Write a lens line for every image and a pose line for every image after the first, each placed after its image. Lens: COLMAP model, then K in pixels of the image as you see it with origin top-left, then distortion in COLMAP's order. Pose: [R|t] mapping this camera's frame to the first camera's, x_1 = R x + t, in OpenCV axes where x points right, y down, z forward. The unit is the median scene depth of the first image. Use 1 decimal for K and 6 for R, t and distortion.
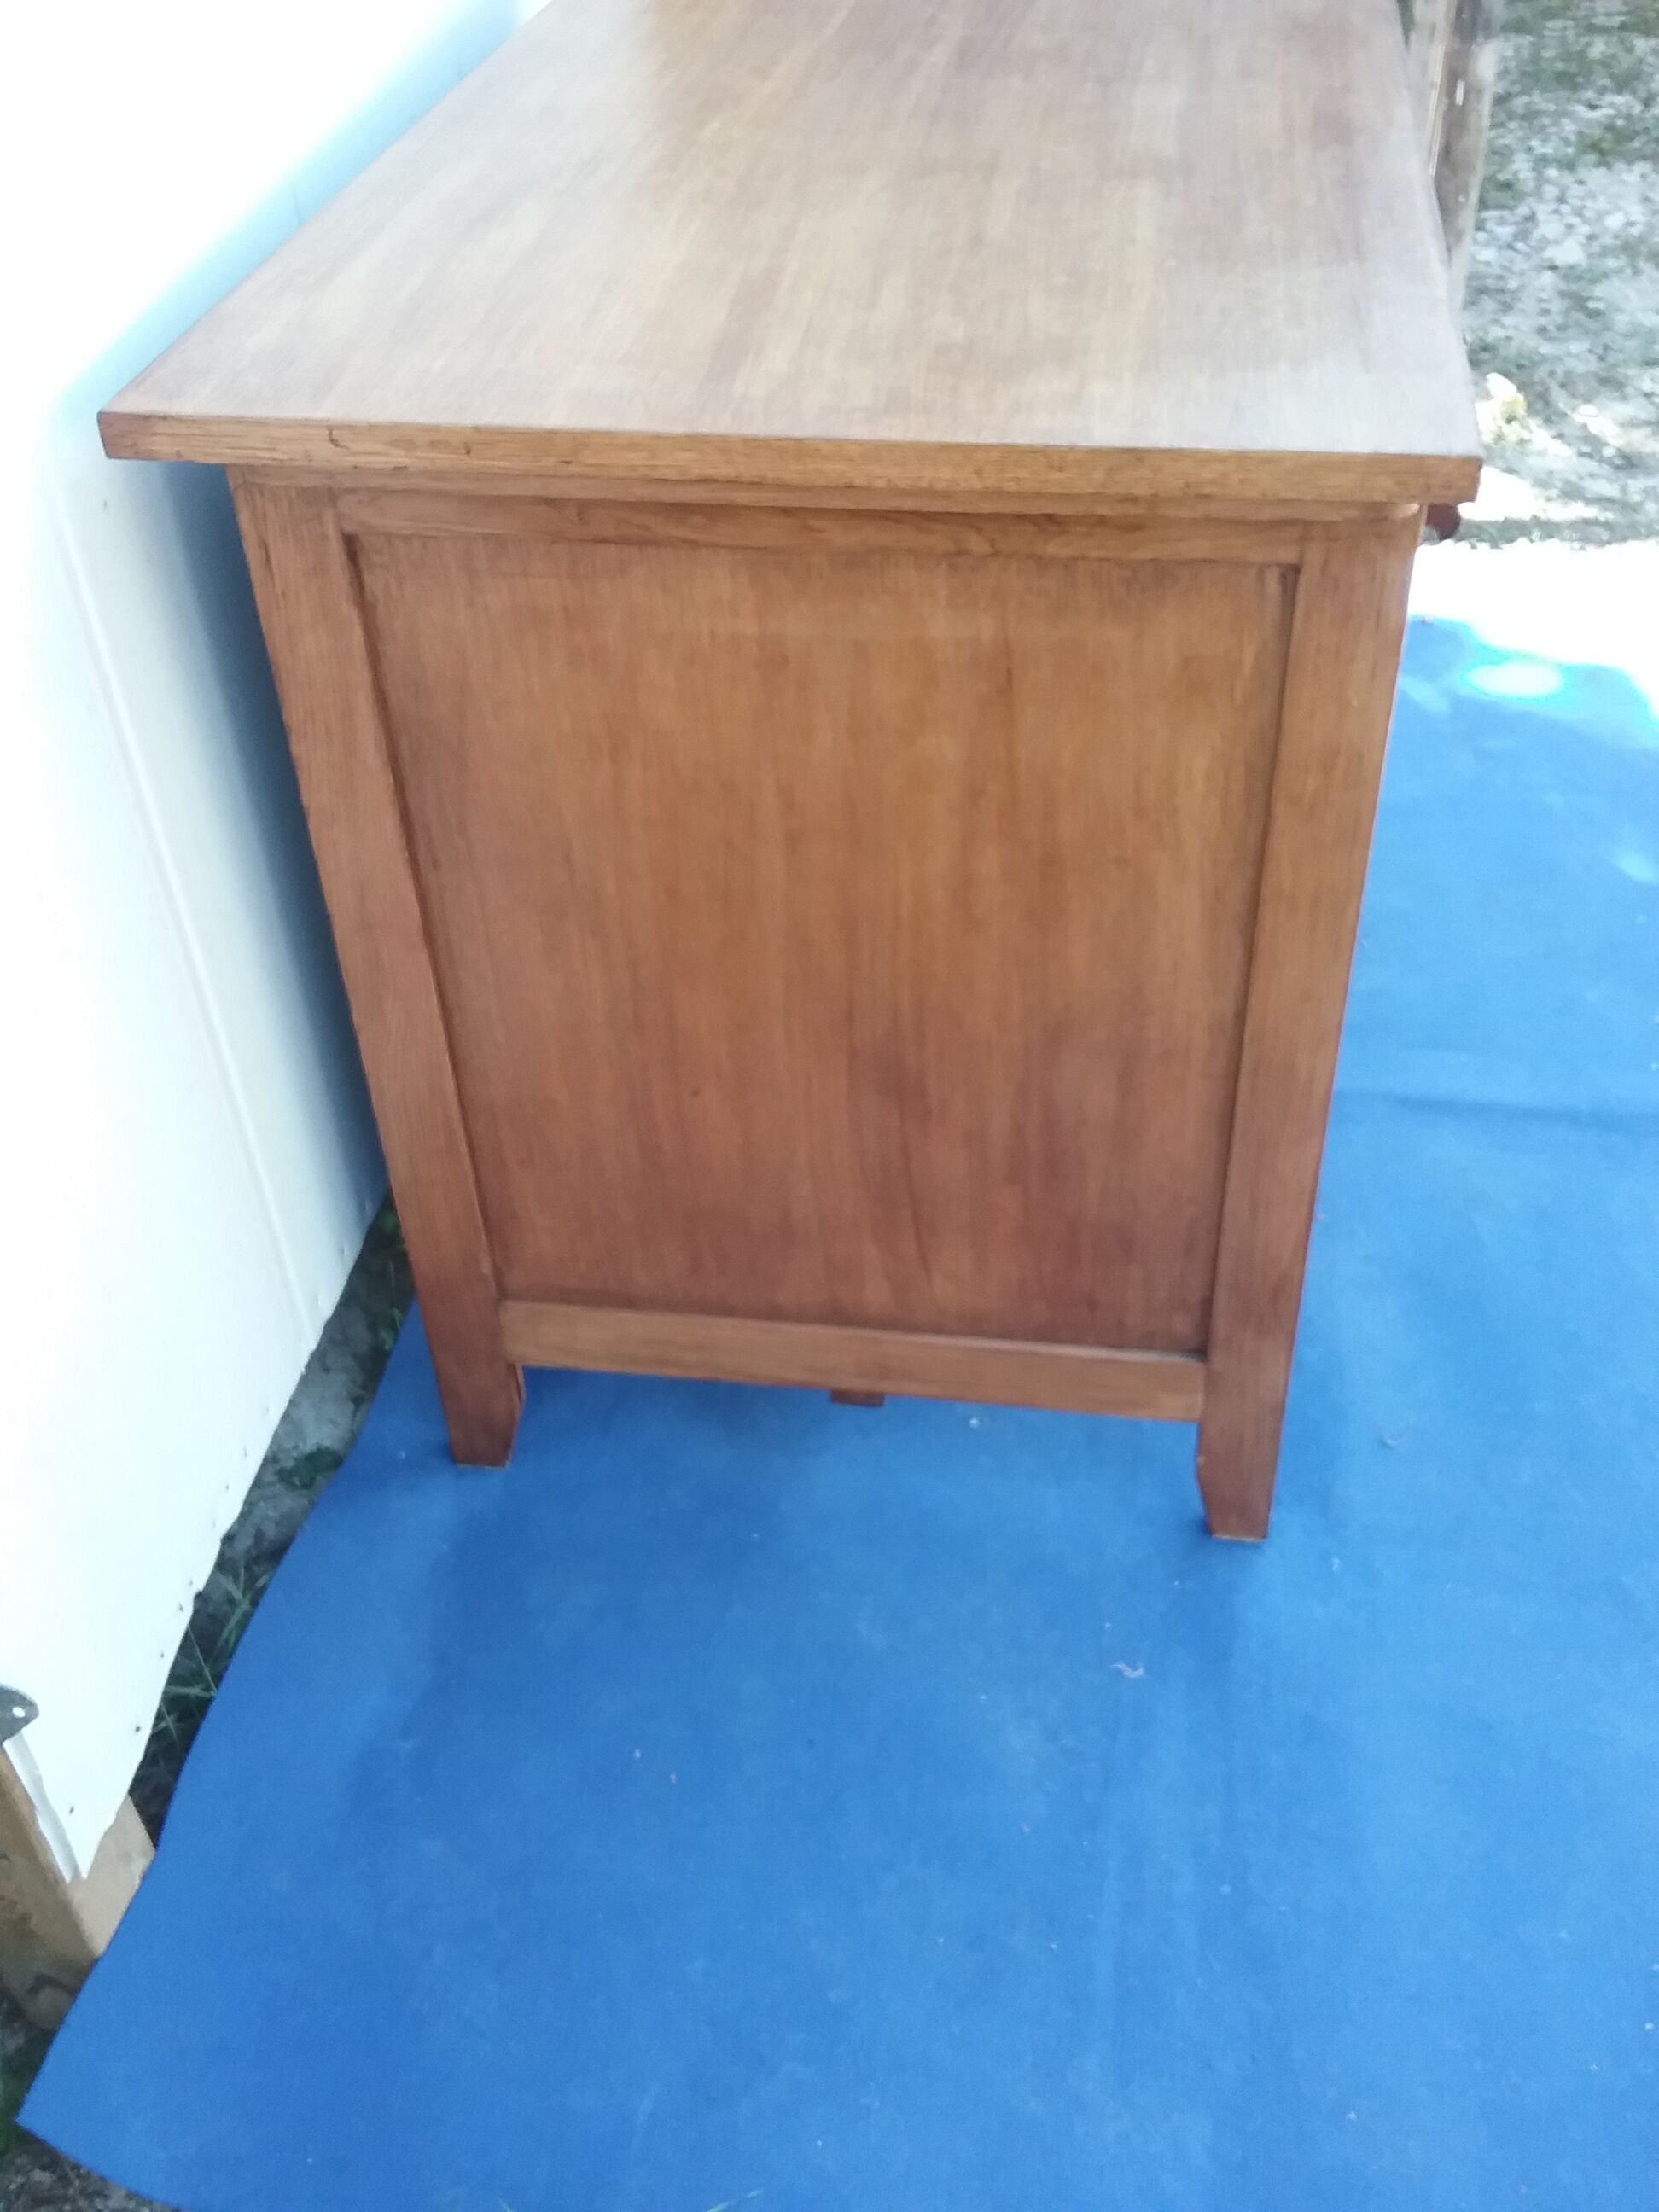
lens RADIAL K [[2072.3, 0, 873.2], [0, 2072.3, 1126.2], [0, 0, 1]] dist [0.115794, -0.252574]
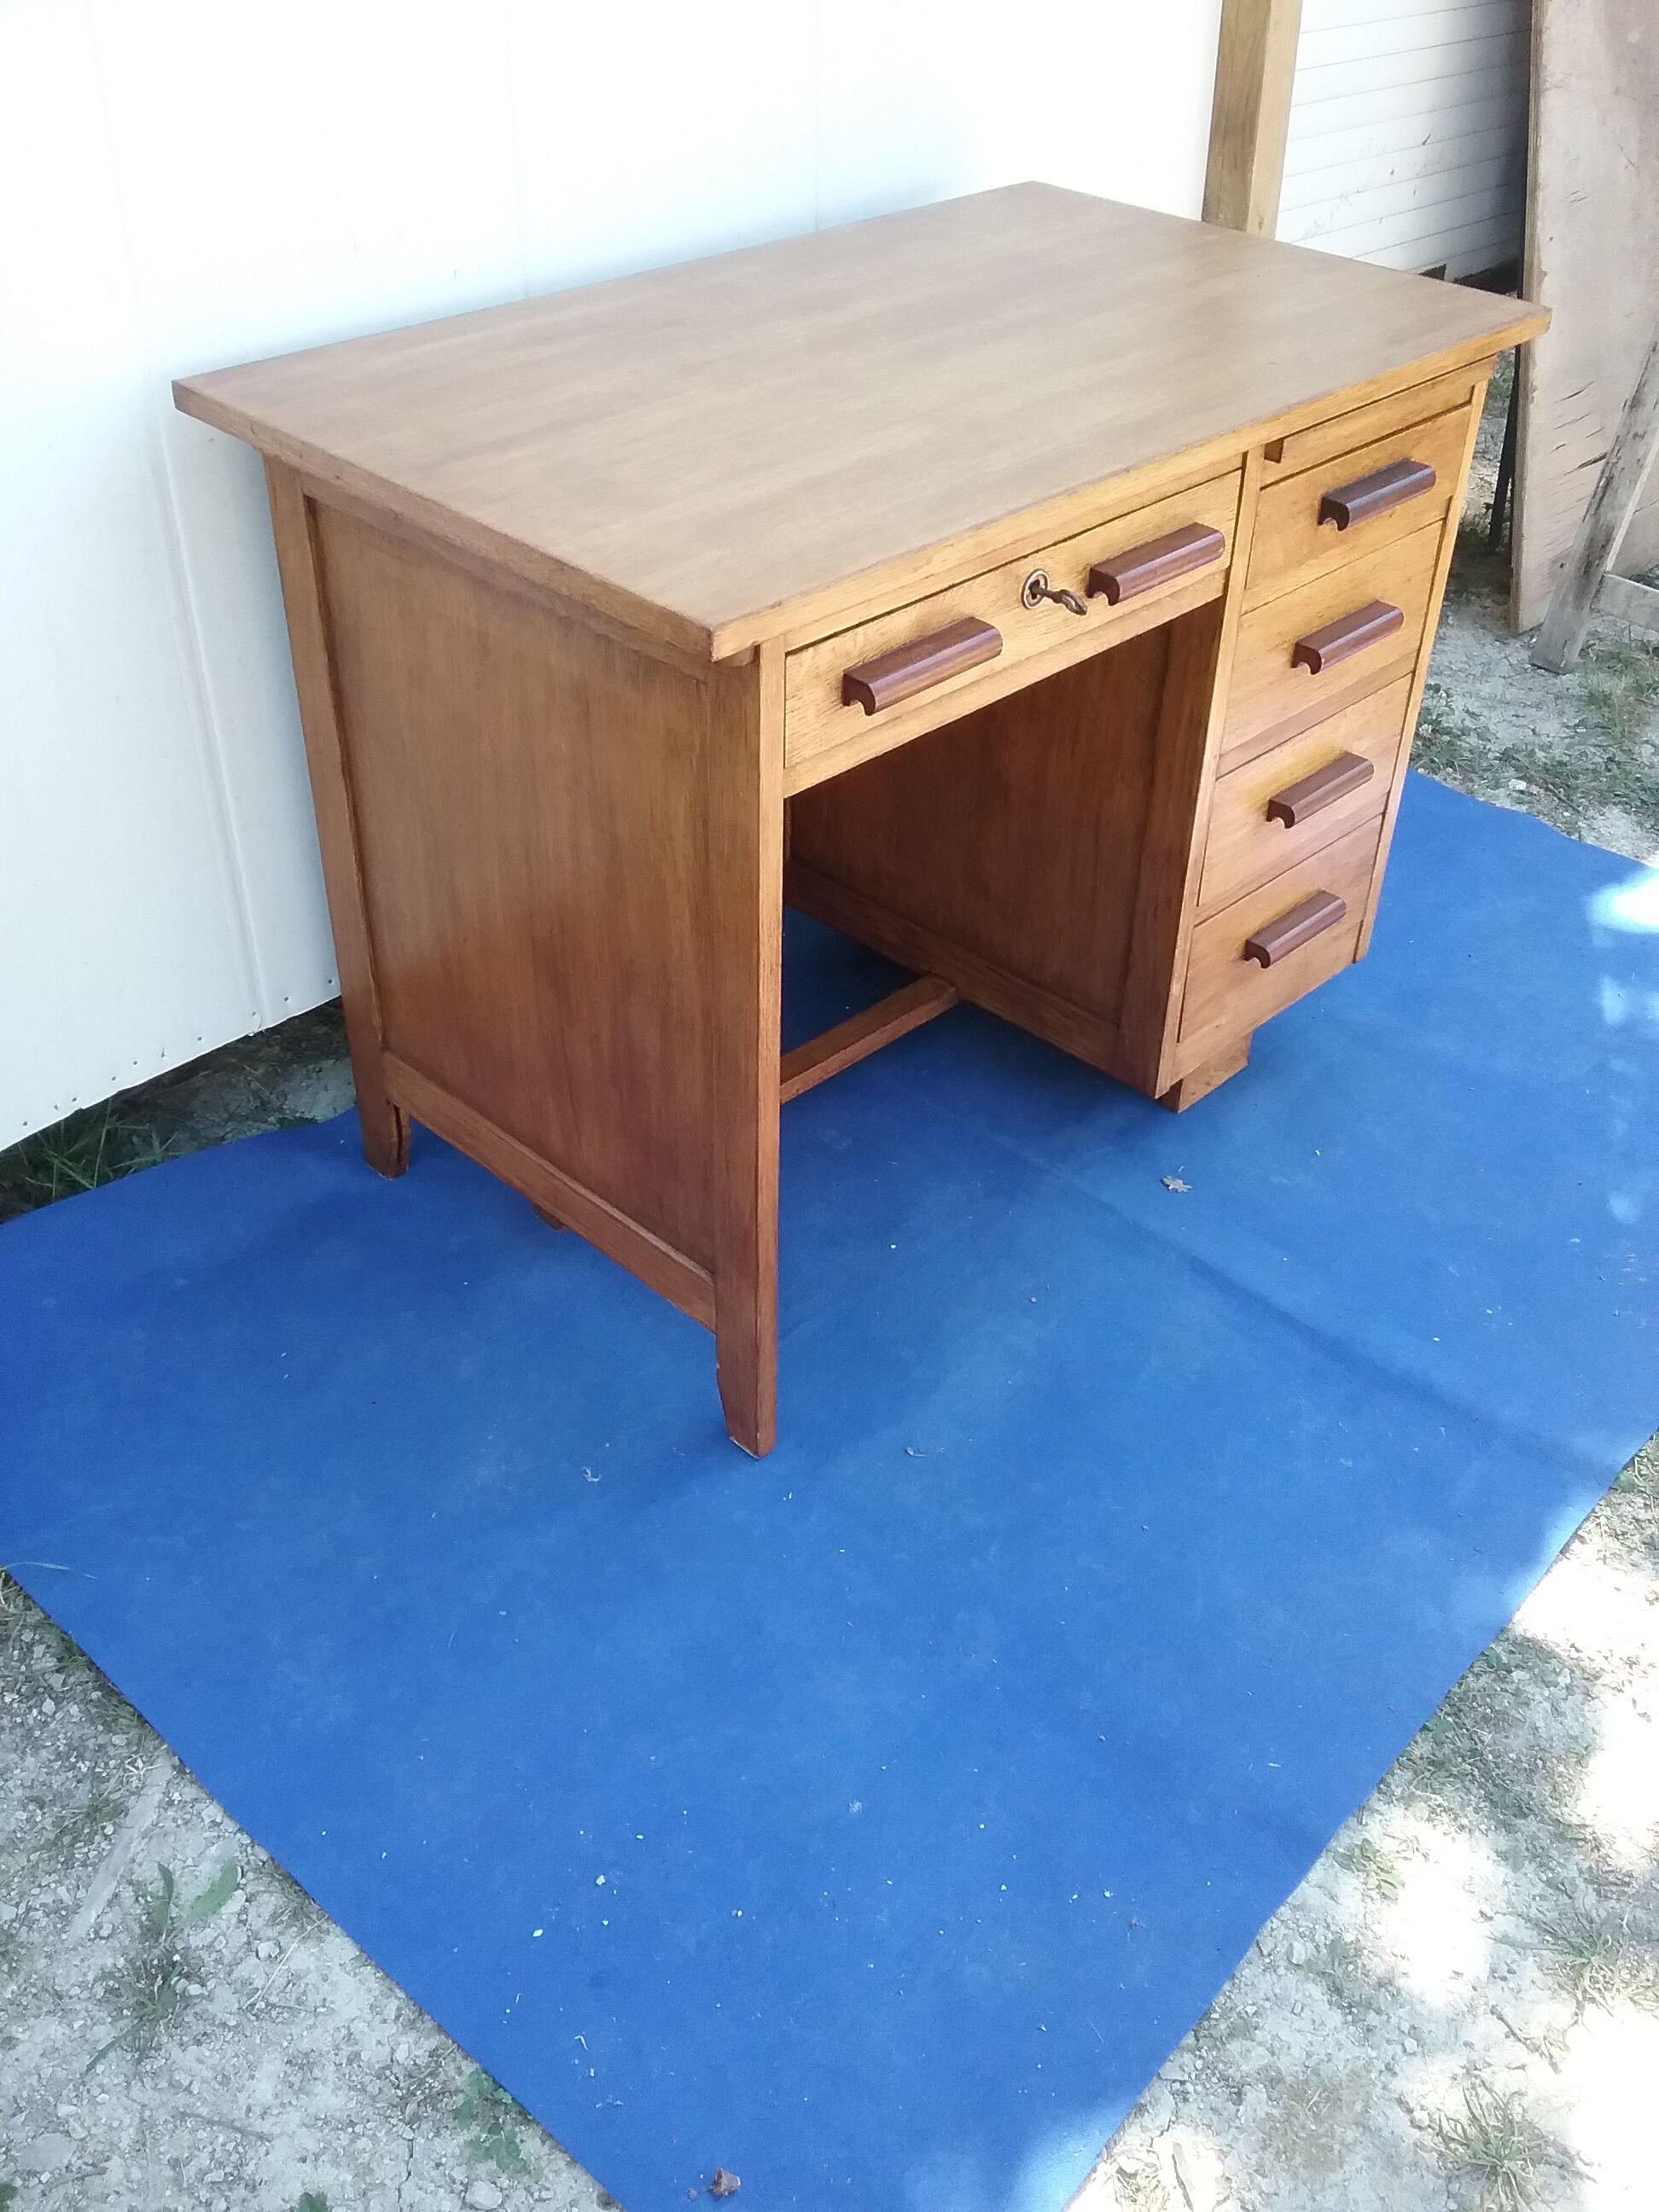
lens RADIAL K [[2072.3, 0, 873.2], [0, 2072.3, 1126.2], [0, 0, 1]] dist [0.115794, -0.252574]
pose [[0.809187, 0.393269, -0.436527, 0.880000], [-0.416153, 0.908095, 0.046687, -0.089815], [0.414769, 0.143883, 0.898479, -0.166572]]
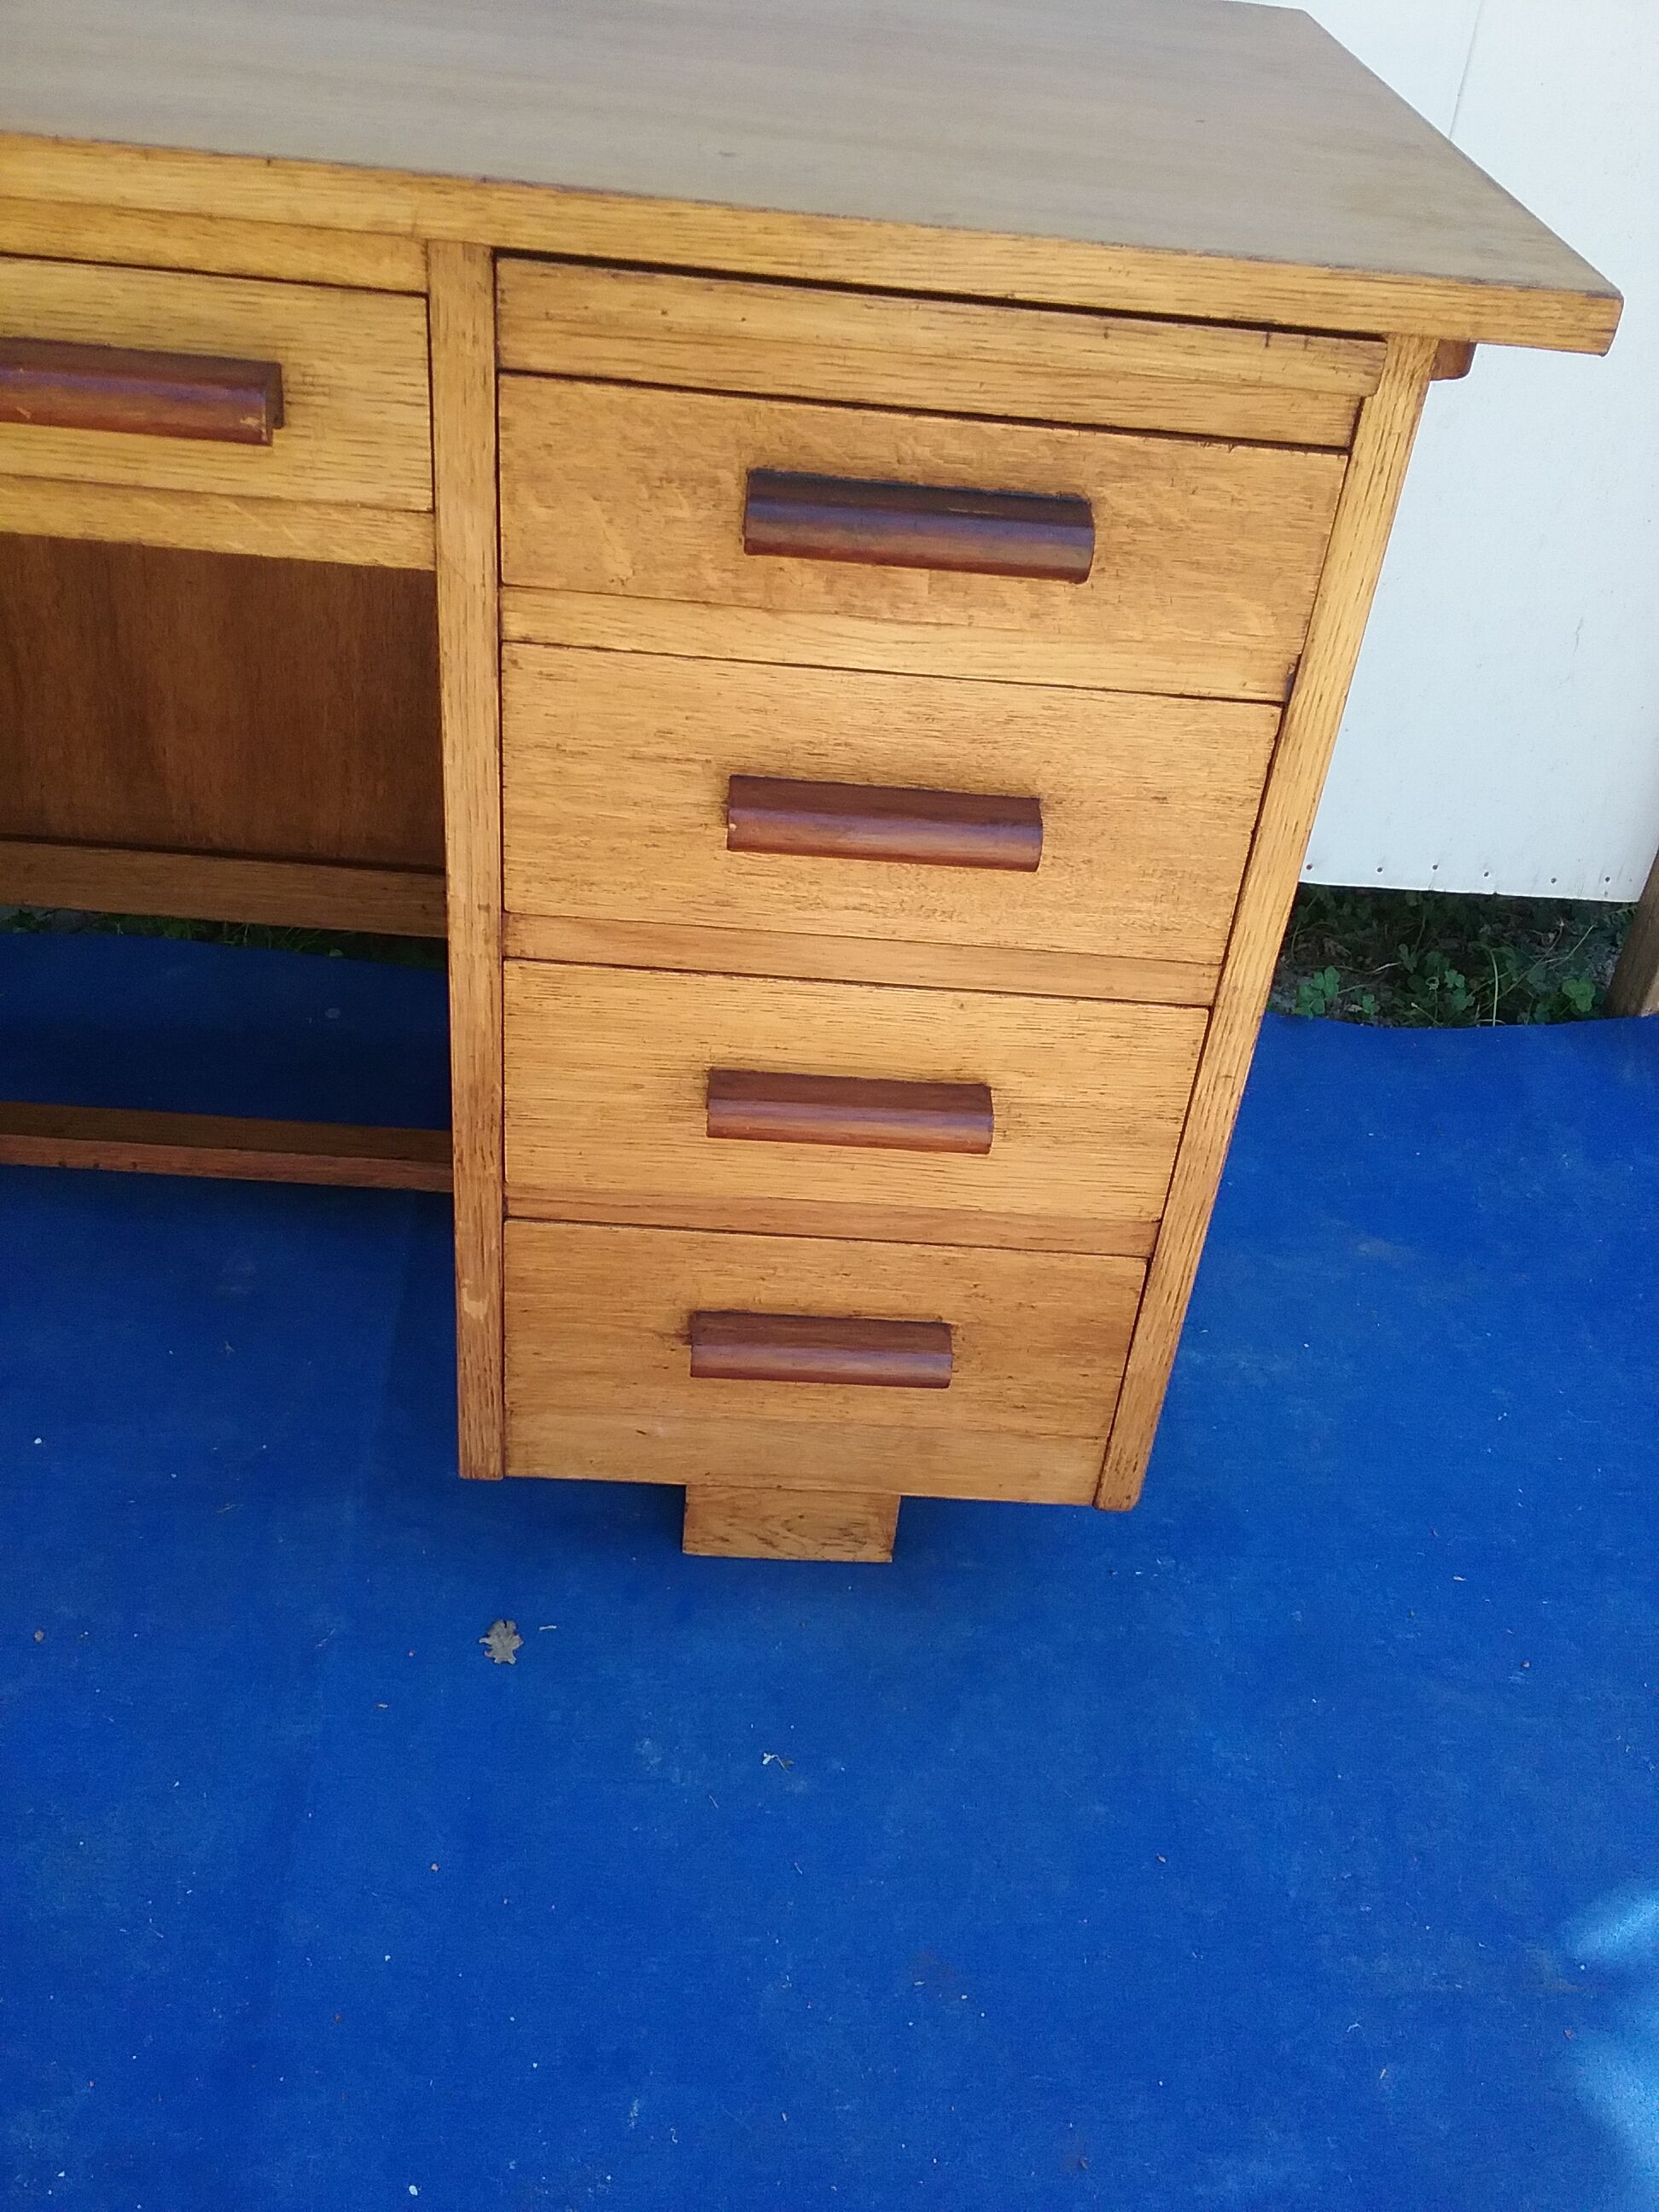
lens RADIAL K [[2072.3, 0, 873.2], [0, 2072.3, 1126.2], [0, 0, 1]] dist [0.115794, -0.252574]
pose [[0.149507, 0.623496, -0.767398, 0.978215], [-0.711161, 0.607024, 0.354645, -0.720428], [0.686949, 0.492721, 0.534160, 1.045026]]
